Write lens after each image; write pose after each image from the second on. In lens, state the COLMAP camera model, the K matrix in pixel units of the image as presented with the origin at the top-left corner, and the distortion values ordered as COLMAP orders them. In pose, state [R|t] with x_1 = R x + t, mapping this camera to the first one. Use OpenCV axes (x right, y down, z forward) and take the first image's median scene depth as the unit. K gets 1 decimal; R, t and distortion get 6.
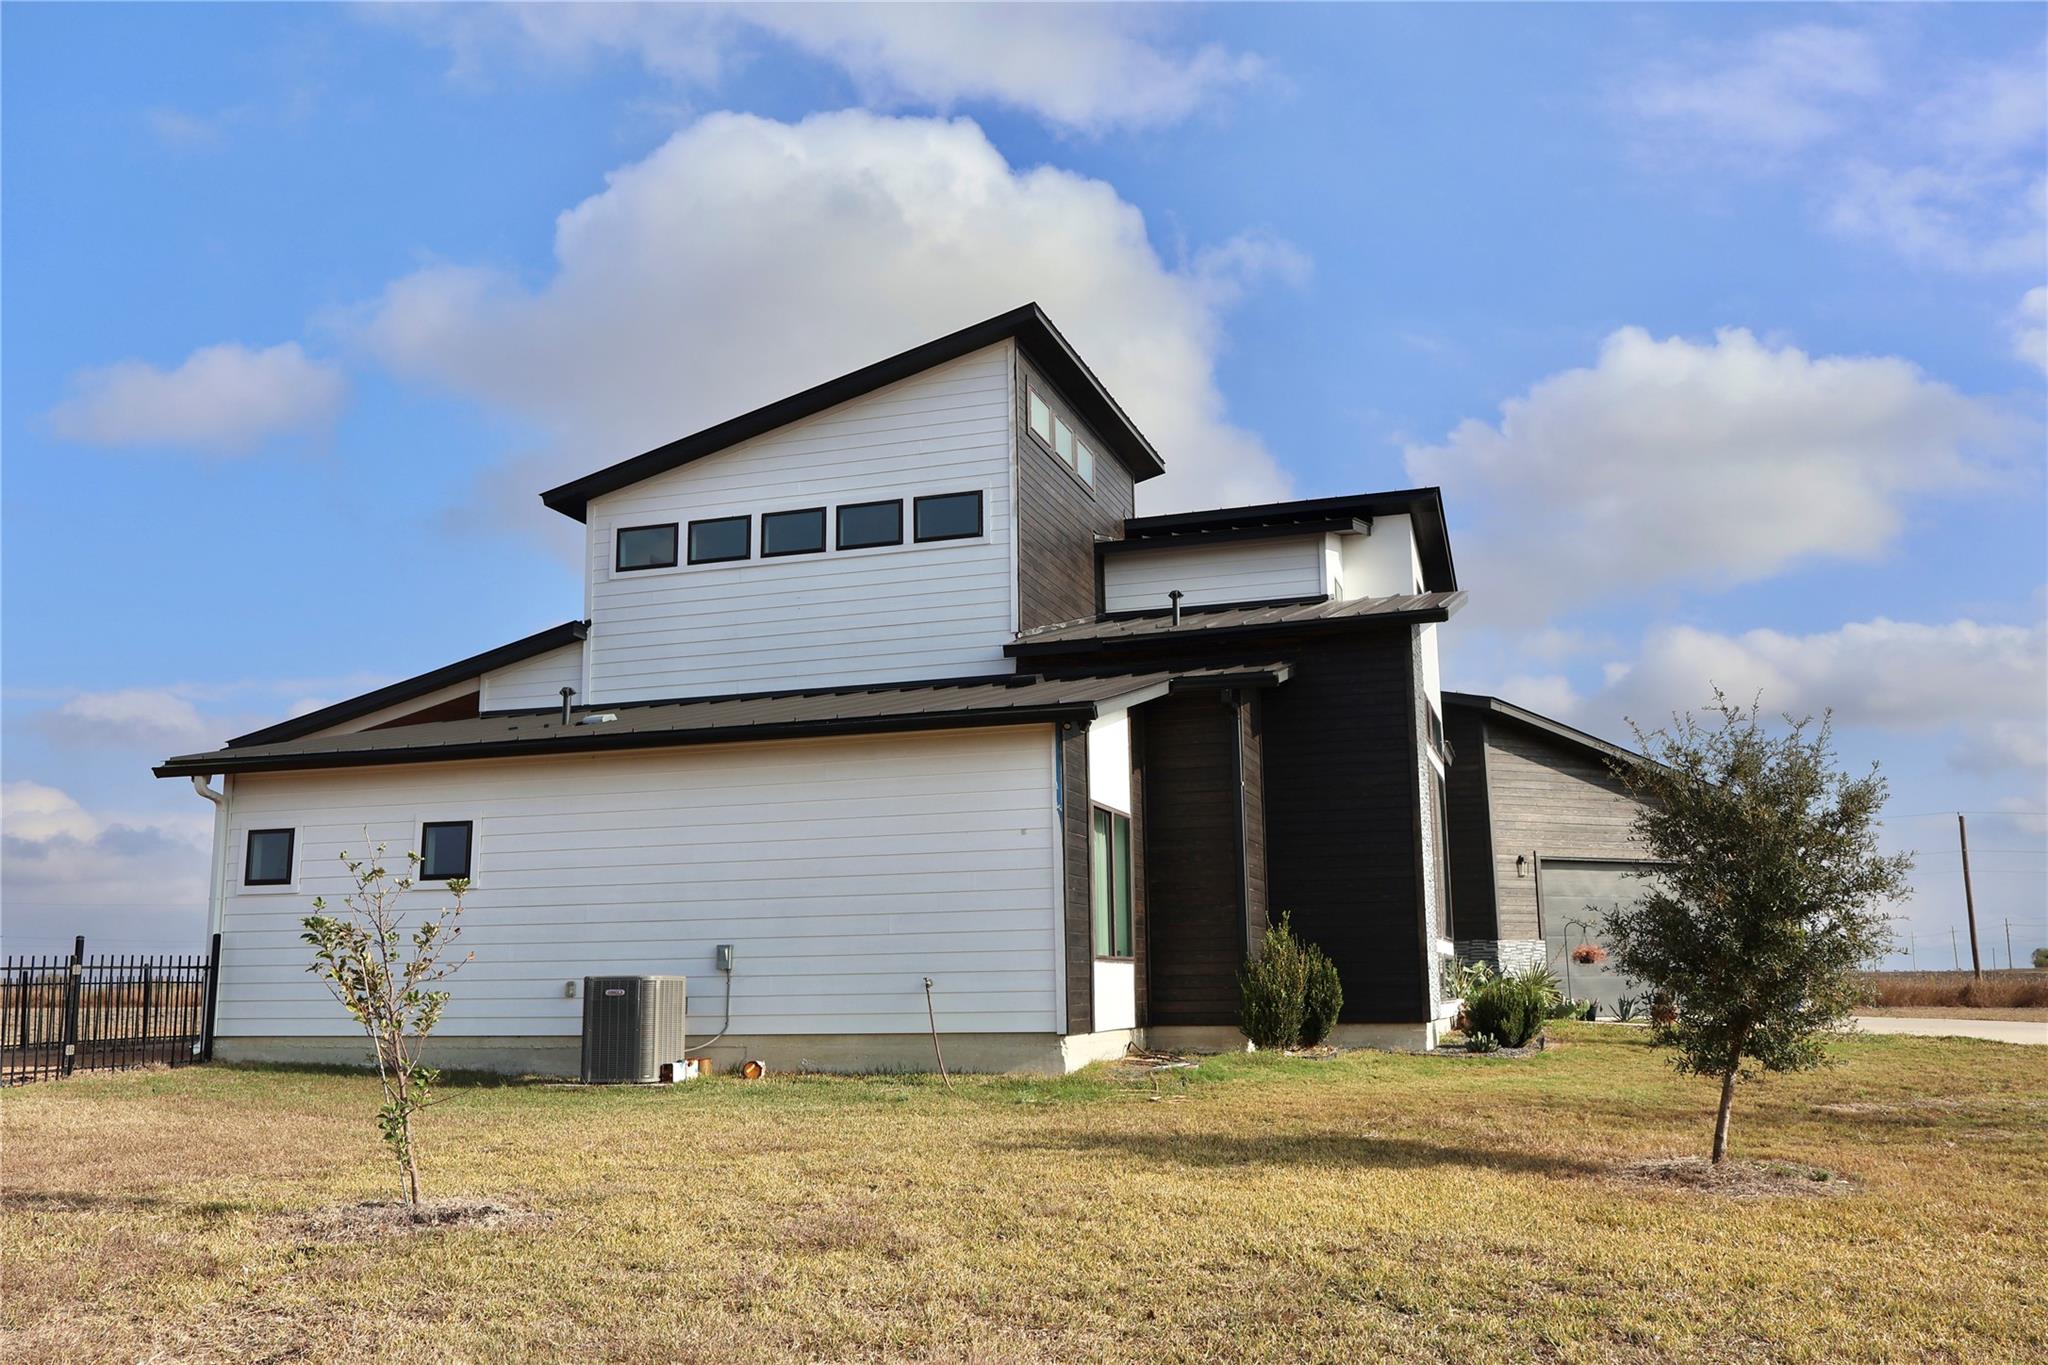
lens RADIAL K [[1684.8, 0, 1024.0], [0, 1684.8, 682.5], [0, 0, 1]] dist [0.001592, 0.001929]
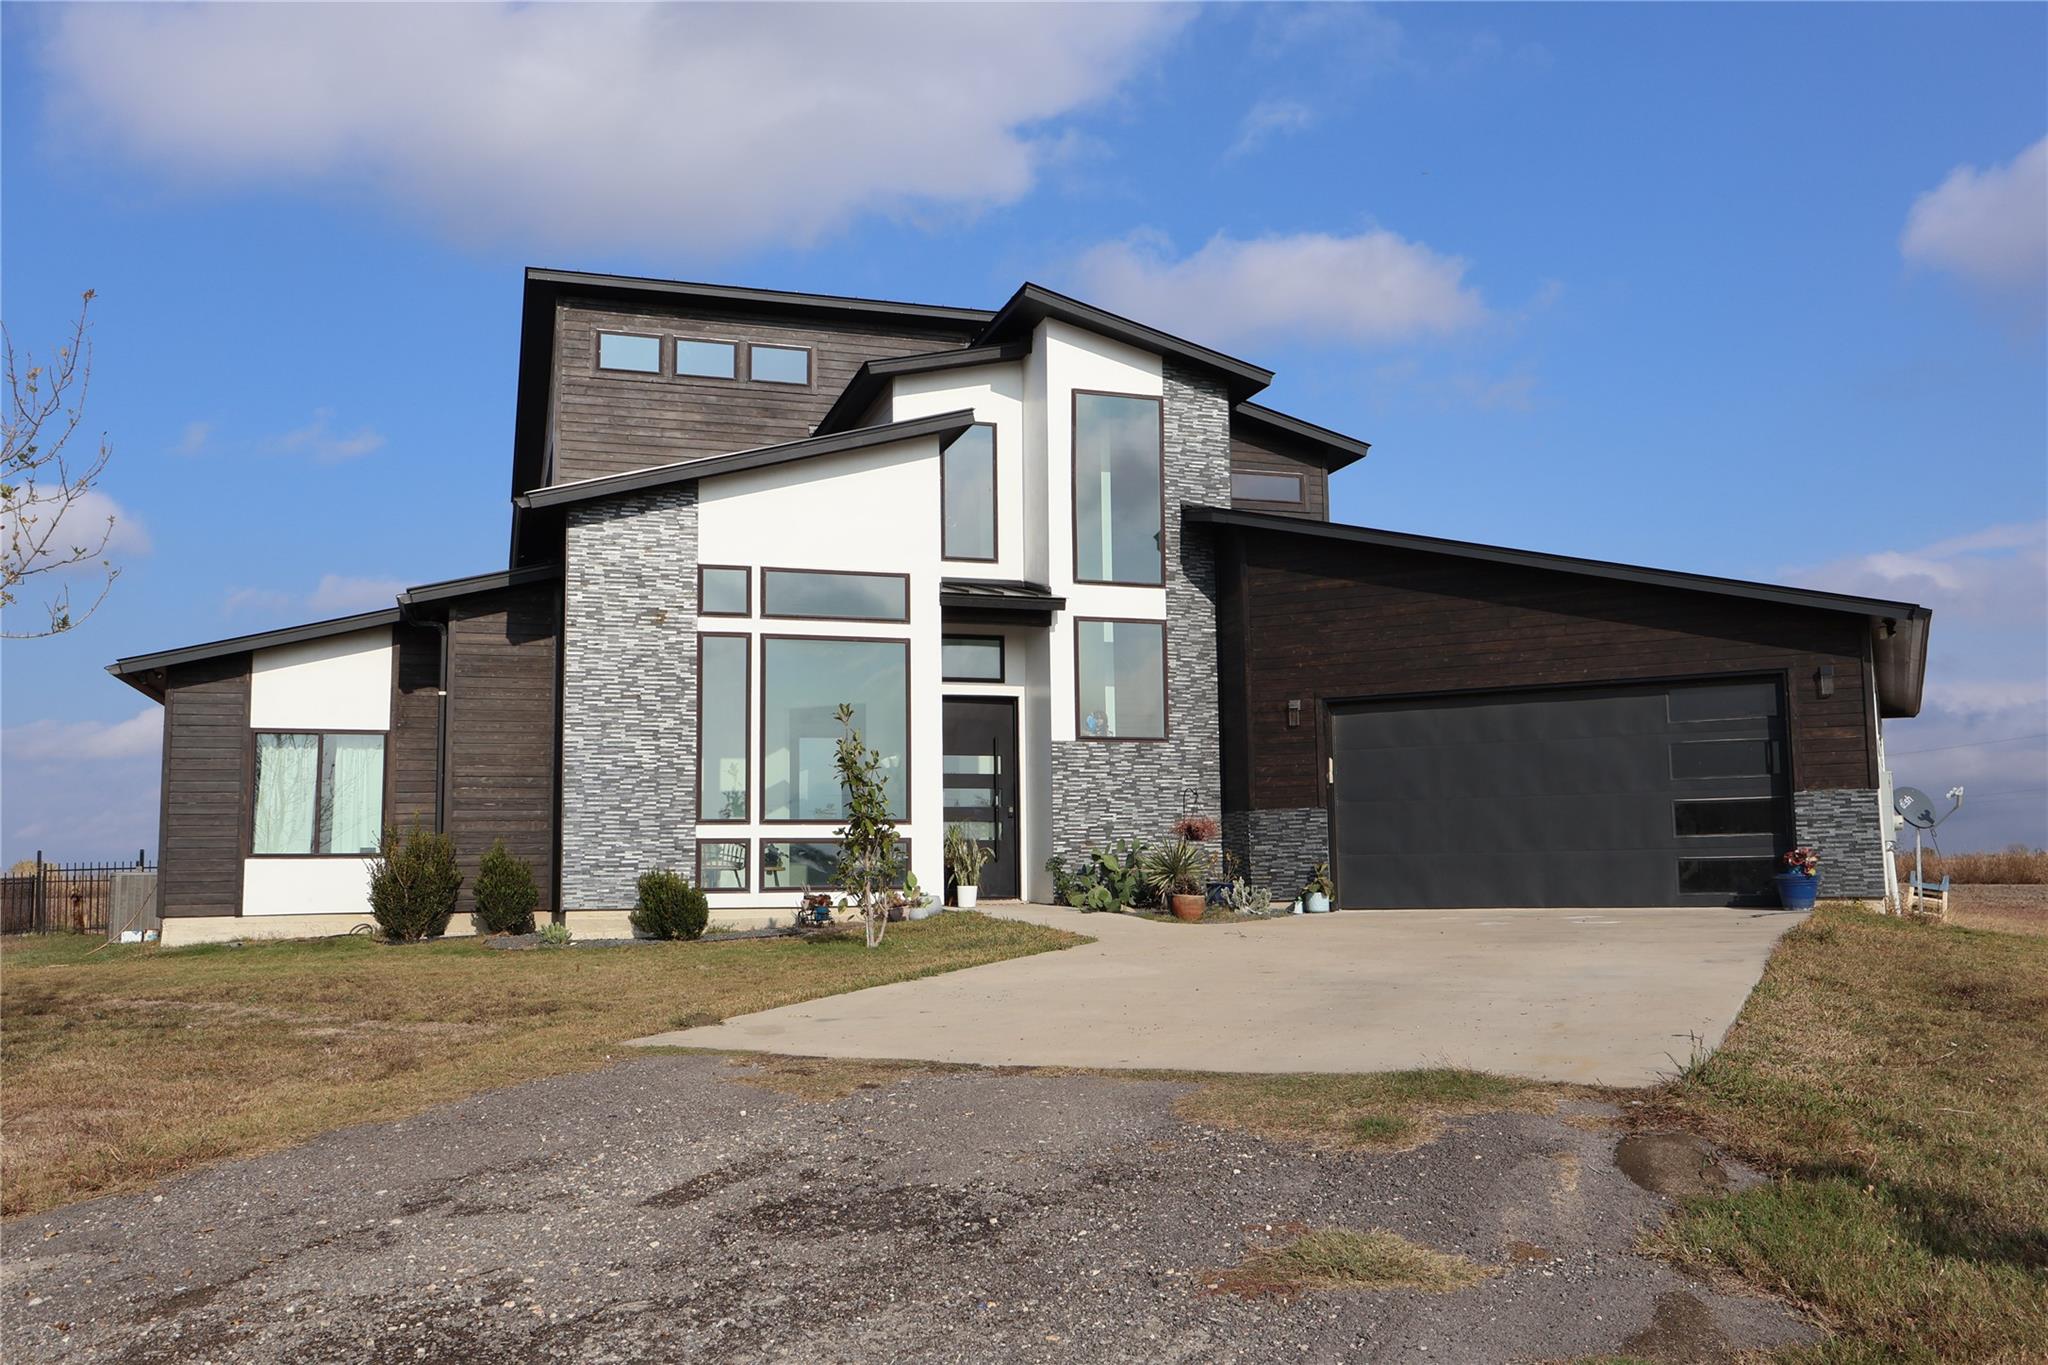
lens RADIAL K [[1684.8, 0, 1024.0], [0, 1684.8, 682.5], [0, 0, 1]] dist [0.001592, 0.001929]
pose [[0.593388, -0.095478, -0.799234, 1.045277], [0.152037, 0.988361, -0.005192, 0.099620], [0.790428, -0.118432, 0.600998, 0.549315]]
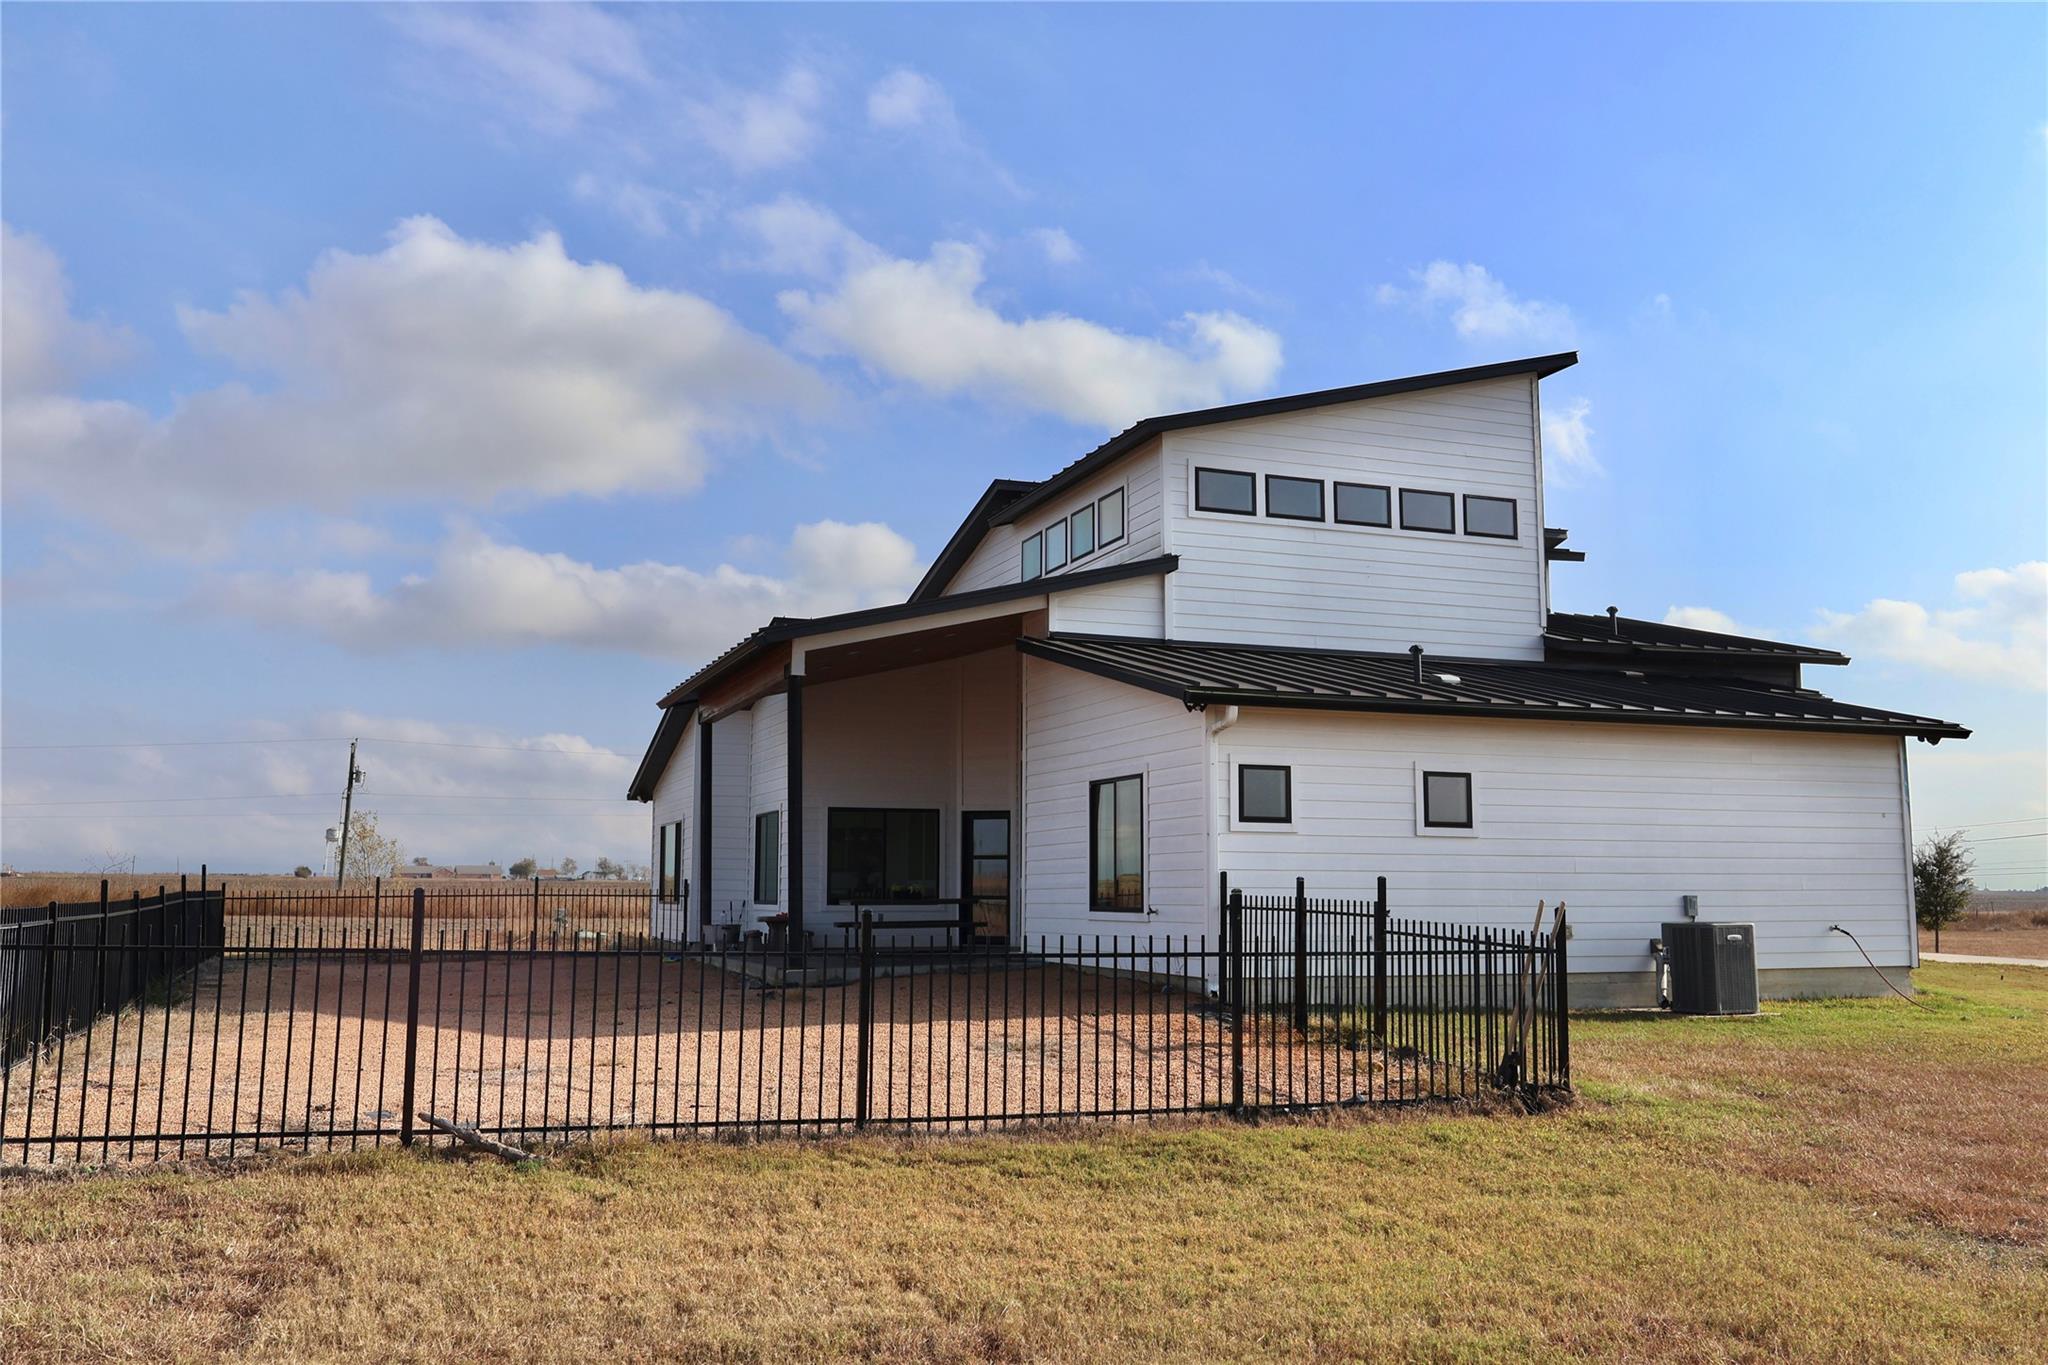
lens RADIAL K [[1684.8, 0, 1024.0], [0, 1684.8, 682.5], [0, 0, 1]] dist [0.001592, 0.001929]
pose [[0.778348, 0.089515, 0.621419, -0.996216], [-0.126103, 0.991903, 0.015066, 0.036492], [-0.615039, -0.090090, 0.783333, 0.281898]]
